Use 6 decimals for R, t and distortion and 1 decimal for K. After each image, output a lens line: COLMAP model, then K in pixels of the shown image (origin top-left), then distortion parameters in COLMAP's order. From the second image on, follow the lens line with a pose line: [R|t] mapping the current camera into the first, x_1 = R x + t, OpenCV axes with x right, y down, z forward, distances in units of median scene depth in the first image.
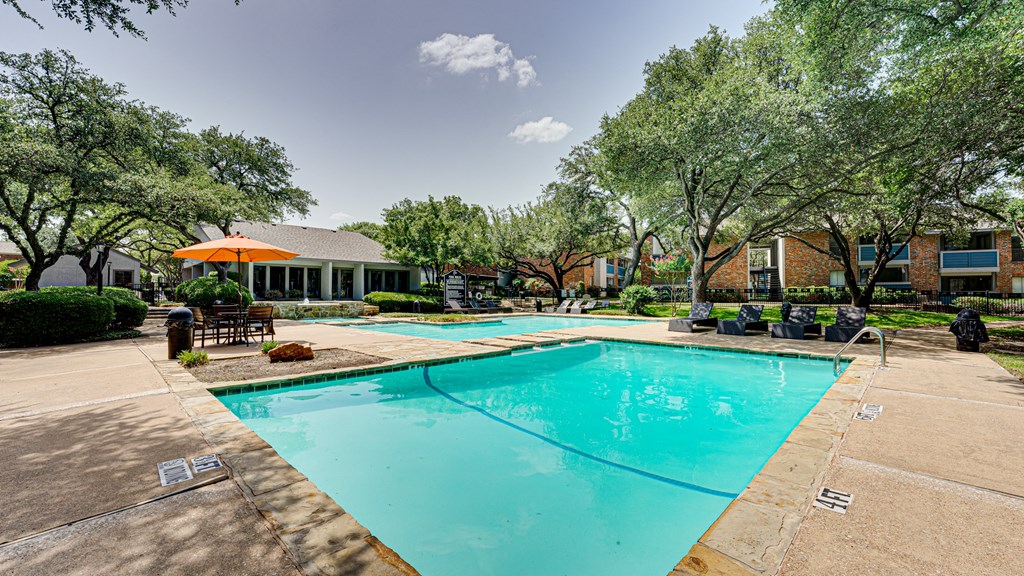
lens RADIAL K [[414.7, 0, 513.9], [0, 414.7, 289.9], [0, 0, 1]] dist [-0.016247, 0.000012]
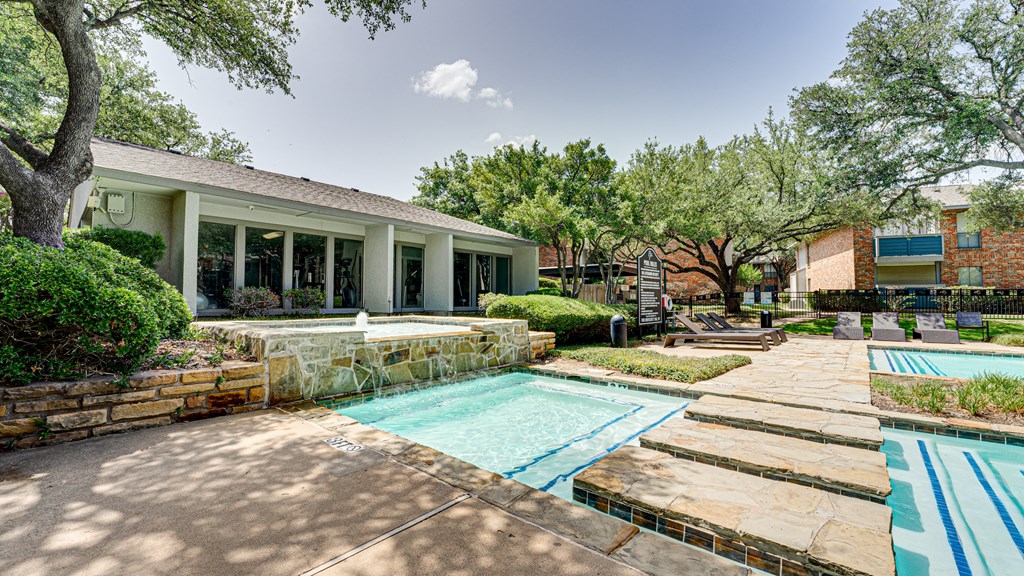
lens RADIAL K [[414.7, 0, 509.2], [0, 414.7, 290.9], [0, 0, 1]] dist [-0.016247, 0.000012]
pose [[0.998596, 0.003550, 0.052853, -0.374196], [-0.002849, 0.999907, -0.013330, 0.007235], [-0.052895, 0.013160, 0.998513, 0.616835]]
